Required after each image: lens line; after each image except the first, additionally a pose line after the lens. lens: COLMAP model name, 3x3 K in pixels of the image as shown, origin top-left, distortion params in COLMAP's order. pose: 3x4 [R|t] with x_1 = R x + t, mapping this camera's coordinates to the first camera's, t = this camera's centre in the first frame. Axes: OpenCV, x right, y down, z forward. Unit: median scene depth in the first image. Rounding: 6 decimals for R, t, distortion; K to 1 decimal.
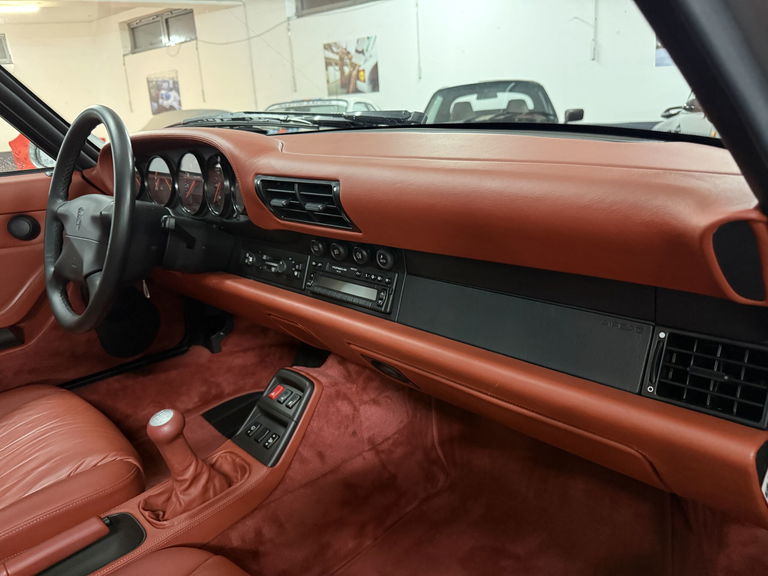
lens RADIAL K [[542.4, 0, 384.0], [0, 542.4, 288.0], [0, 0, 1]] dist [-0.028626, -0.002777]
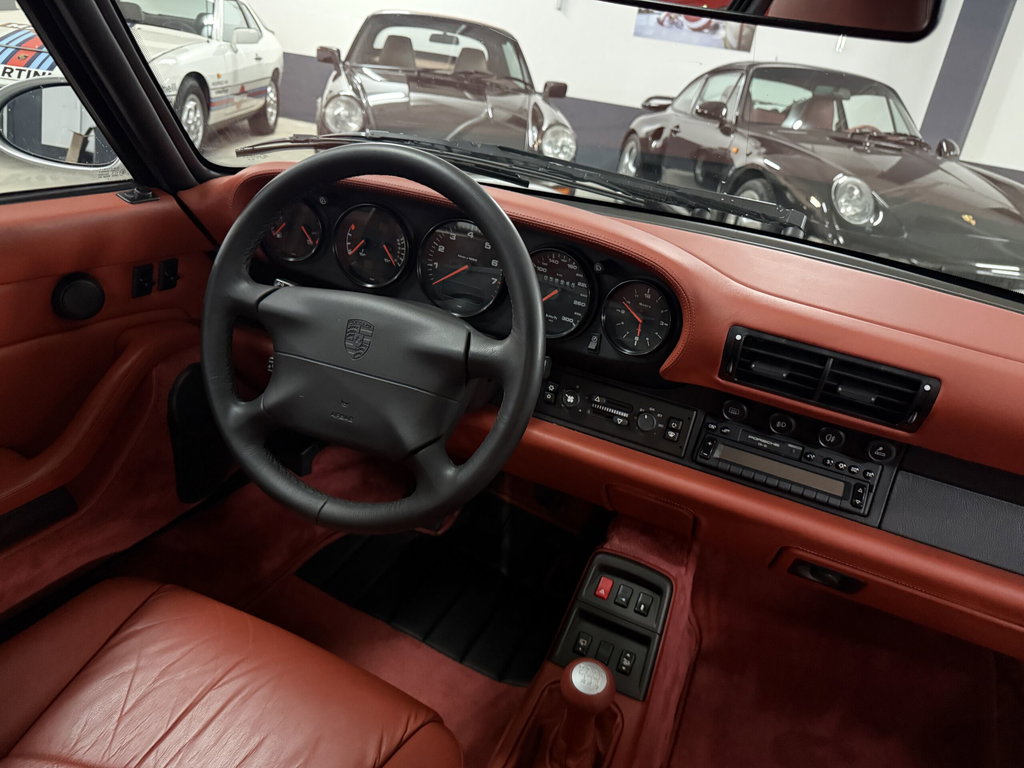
lens RADIAL K [[723.1, 0, 512.0], [0, 723.1, 384.0], [0, 0, 1]] dist [-0.028626, -0.002777]
pose [[0.917805, 0.020008, 0.396527, -0.721741], [-0.074764, 0.989572, 0.123119, -0.190709], [-0.389928, -0.142646, 0.909730, 0.227981]]
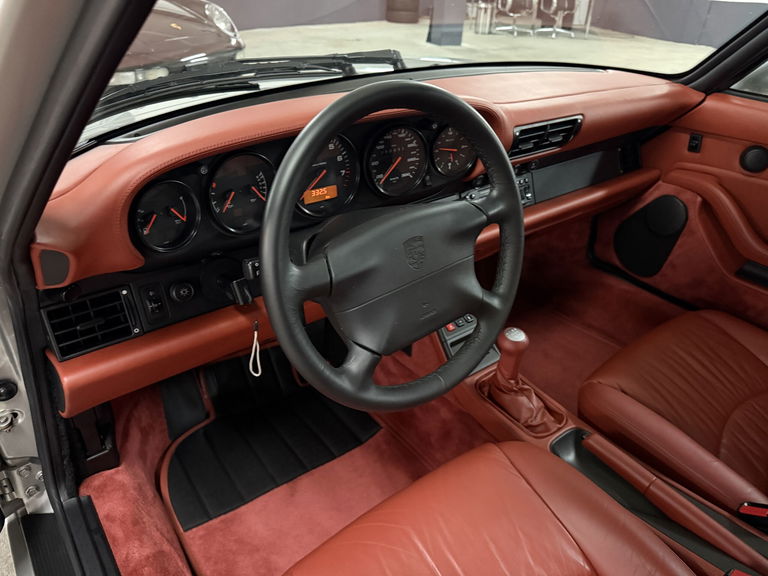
lens RADIAL K [[522.8, 0, 384.0], [0, 522.8, 288.0], [0, 0, 1]] dist [0.067312, -0.114973]
pose [[0.131579, -0.465244, 0.875349, -1.182917], [0.259879, 0.868331, 0.422450, -0.385206], [-0.956635, 0.171899, 0.235161, 0.896886]]
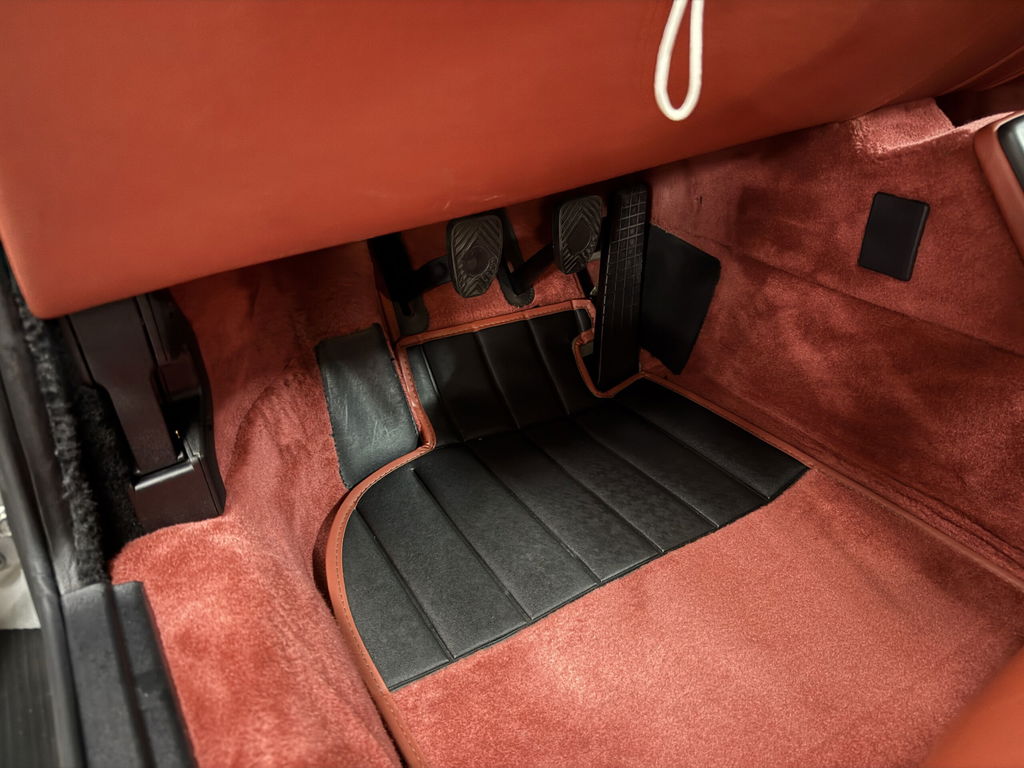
lens RADIAL K [[697.0, 0, 512.0], [0, 697.0, 384.0], [0, 0, 1]] dist [0.067312, -0.114973]
pose [[0.218860, -0.474383, 0.852679, -0.880041], [0.329650, 0.858431, 0.392971, -0.019033], [-0.918385, 0.195080, 0.344257, 1.278497]]
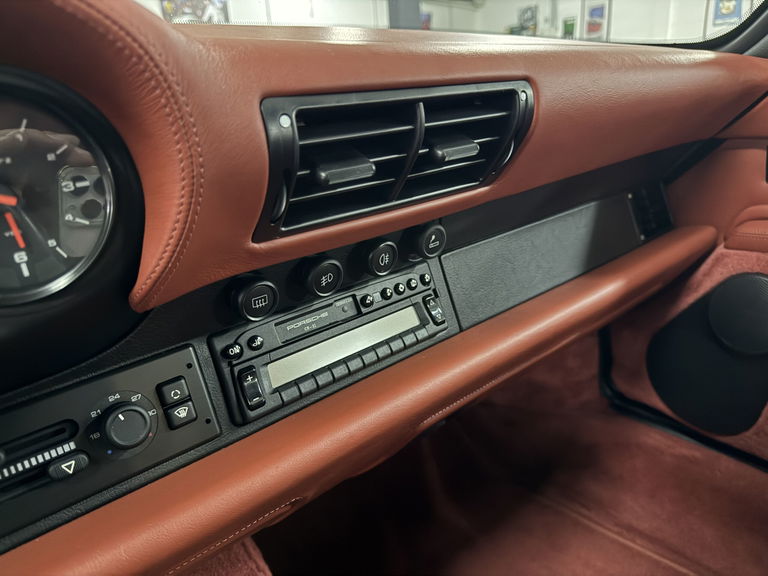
lens RADIAL K [[542.4, 0, 384.0], [0, 542.4, 288.0], [0, 0, 1]] dist [-0.028626, -0.002777]
pose [[0.090498, -0.308697, 0.946845, -0.453955], [0.354889, 0.898328, 0.258959, -0.142172], [-0.930518, 0.312590, 0.190850, 0.772606]]
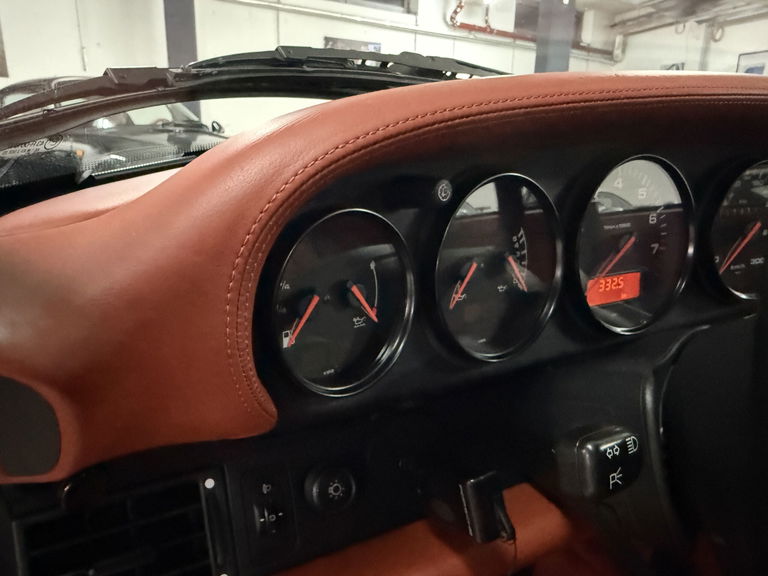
lens RADIAL K [[531.2, 0, 384.0], [0, 531.2, 288.0], [0, 0, 1]] dist [-0.001629, -0.000618]
pose [[0.289109, -0.221241, 0.931380, -0.831619], [0.262515, 0.953953, 0.145116, -0.294719], [-0.920599, 0.202547, 0.333875, 1.188963]]
